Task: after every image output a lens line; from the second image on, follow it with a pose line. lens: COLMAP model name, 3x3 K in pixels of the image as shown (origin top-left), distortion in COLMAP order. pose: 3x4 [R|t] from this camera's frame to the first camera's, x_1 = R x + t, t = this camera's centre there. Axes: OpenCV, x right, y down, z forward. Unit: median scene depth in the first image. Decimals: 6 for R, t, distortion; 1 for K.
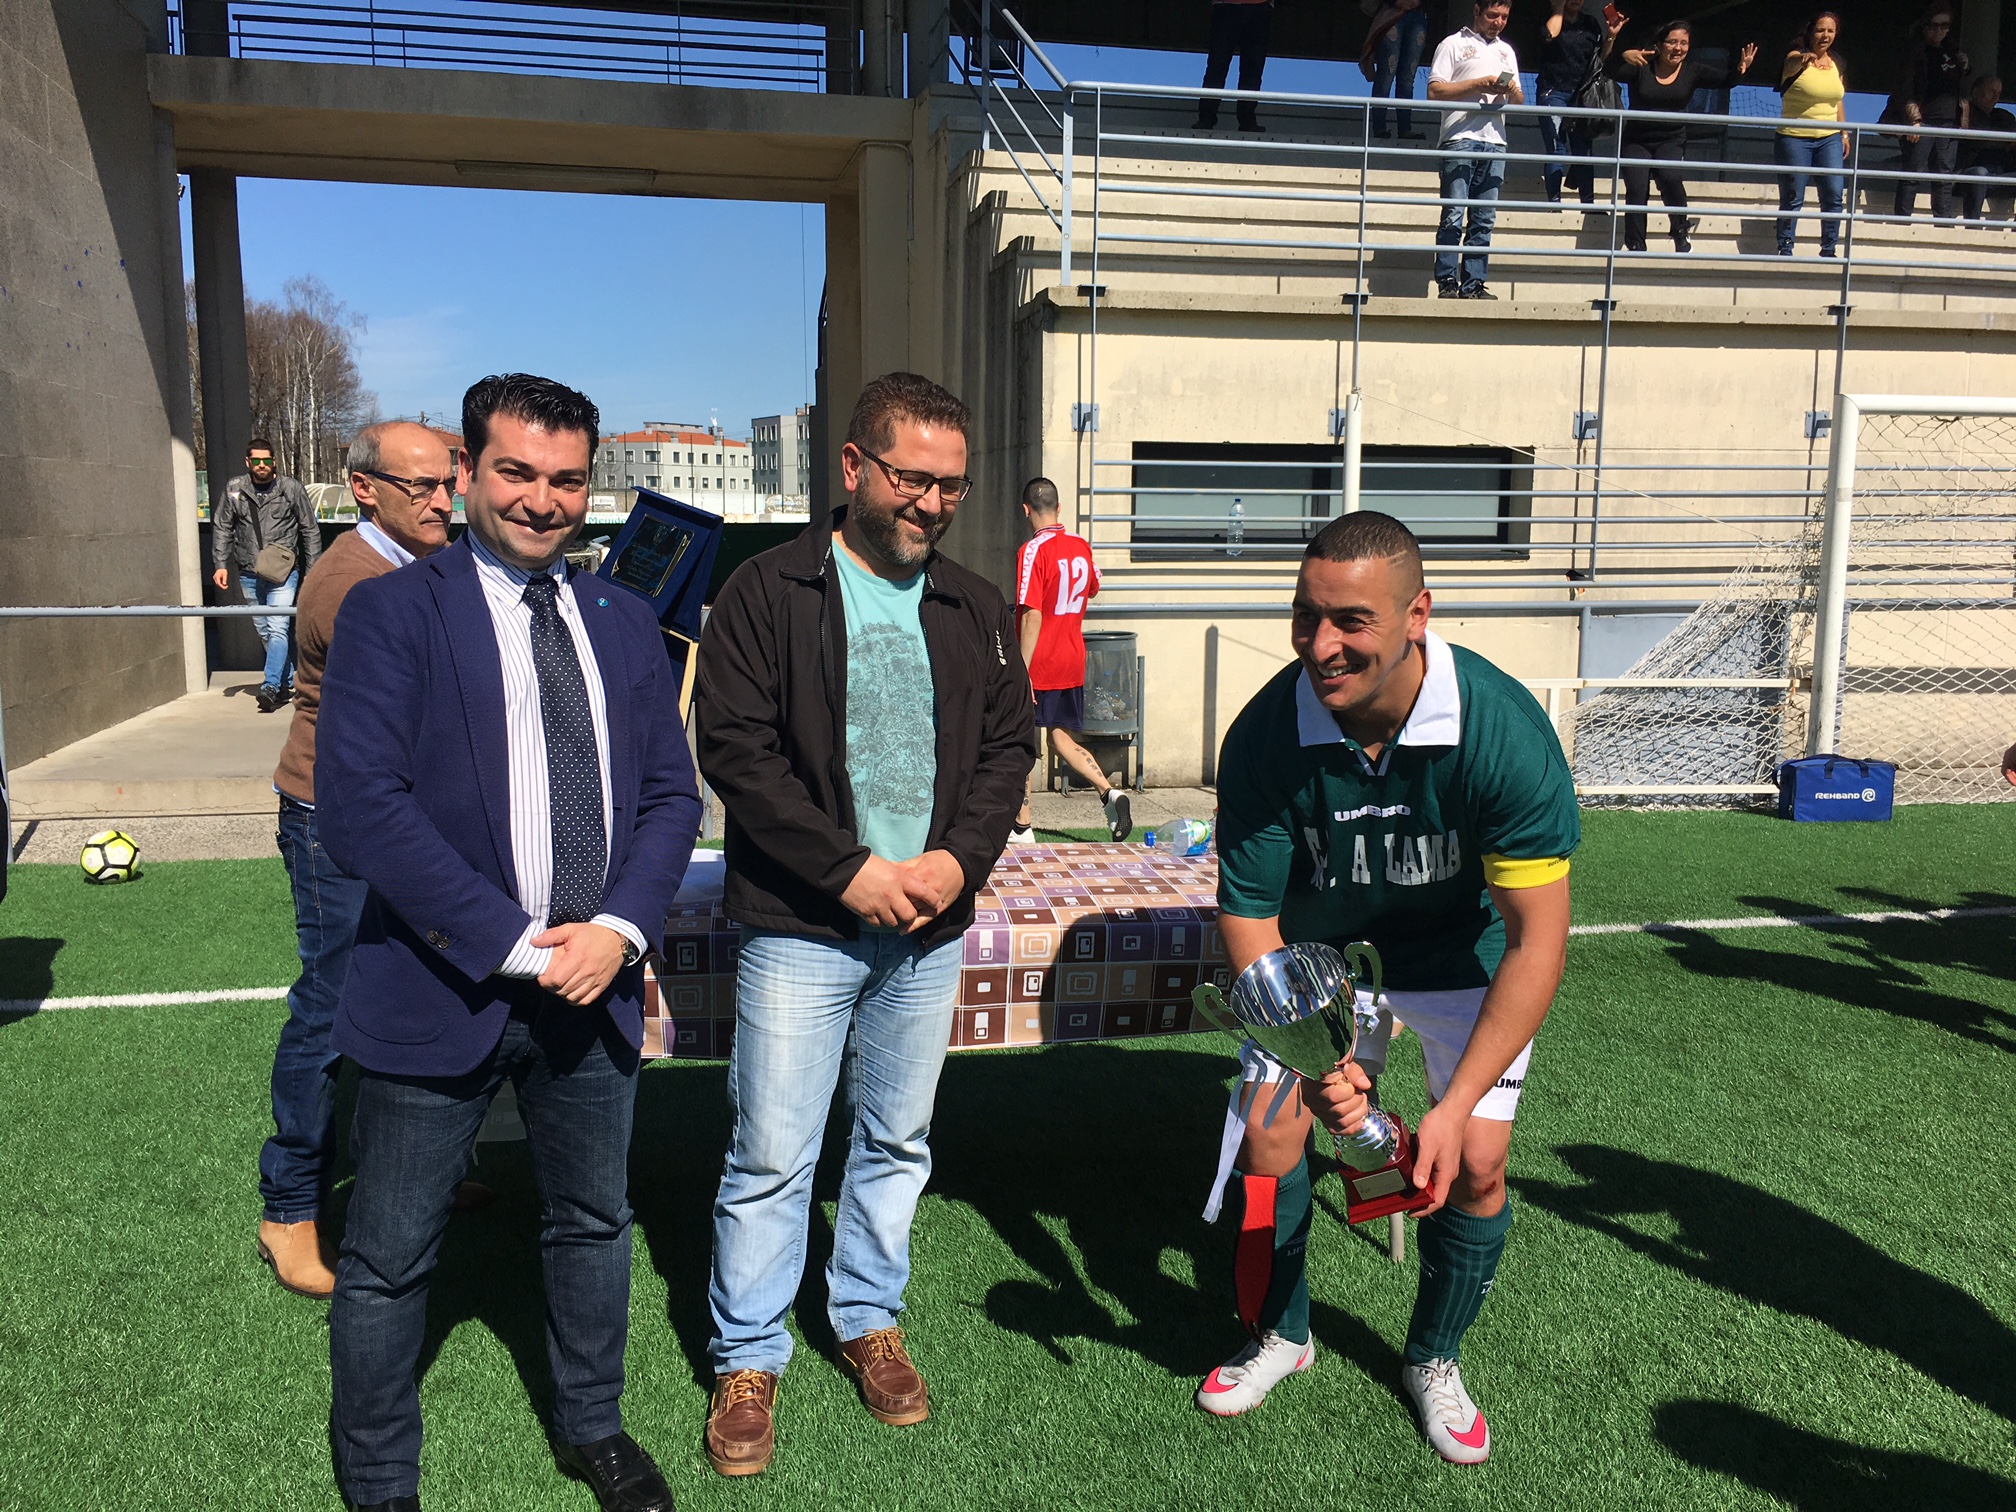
lens RADIAL K [[1708.8, 0, 1008.0], [0, 1708.8, 756.0], [0, 0, 1]] dist [0.064751, -0.136158]
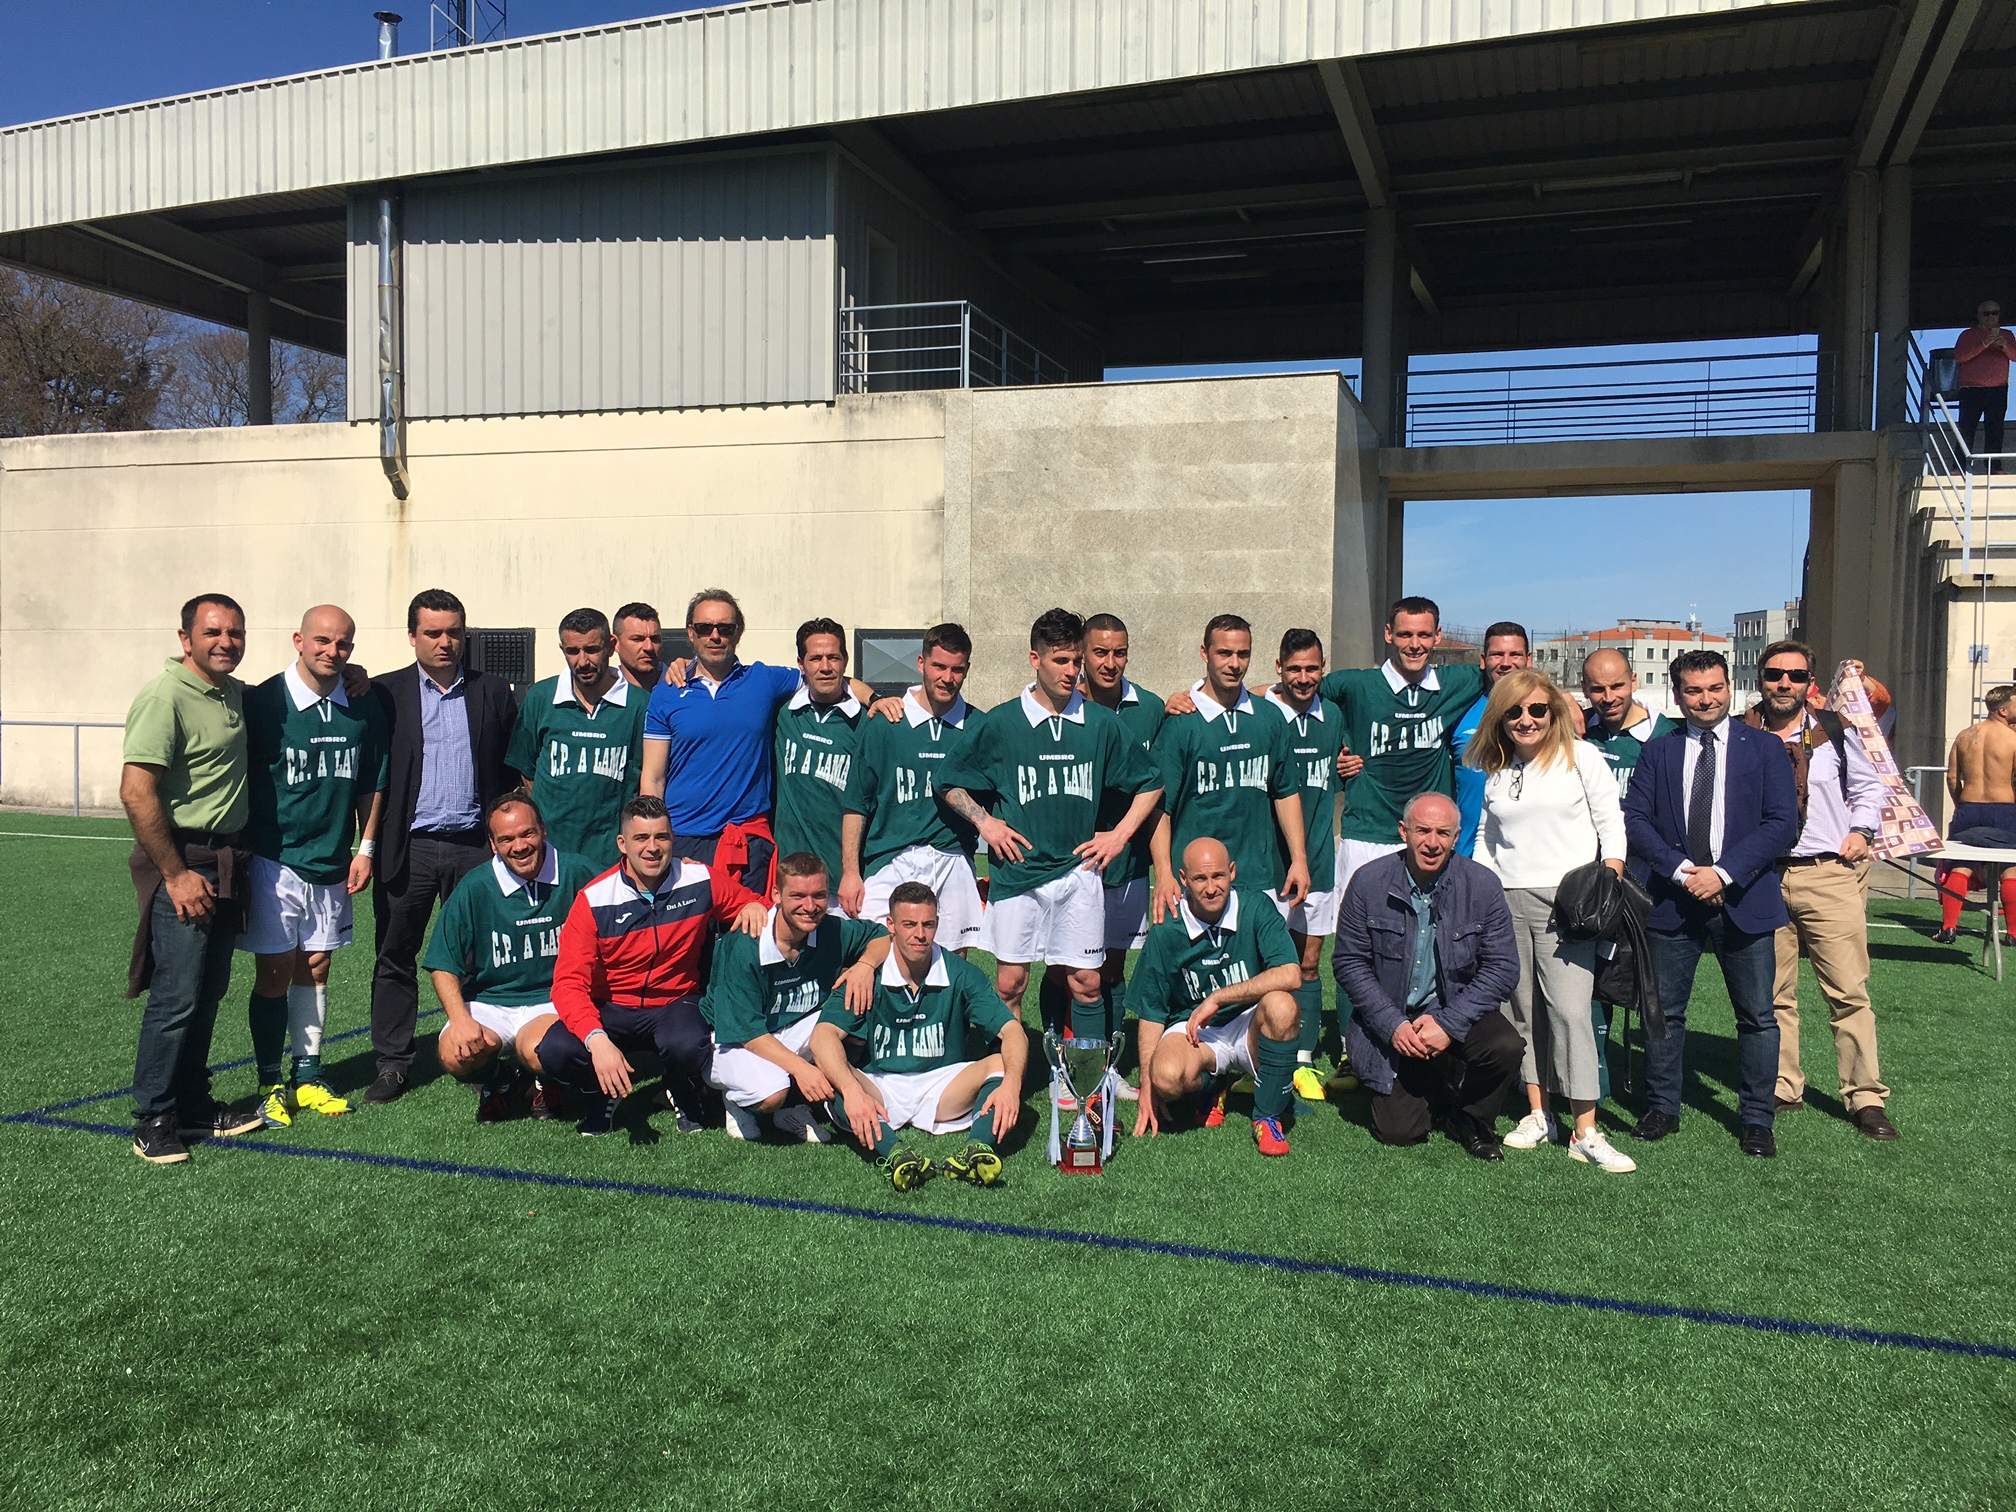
lens RADIAL K [[1708.8, 0, 1008.0], [0, 1708.8, 756.0], [0, 0, 1]] dist [0.064751, -0.136158]
pose [[0.855698, 0.020659, -0.517063, 0.084927], [-0.078919, 0.992724, -0.090942, 0.093813], [0.511423, 0.118625, 0.851102, -0.671715]]
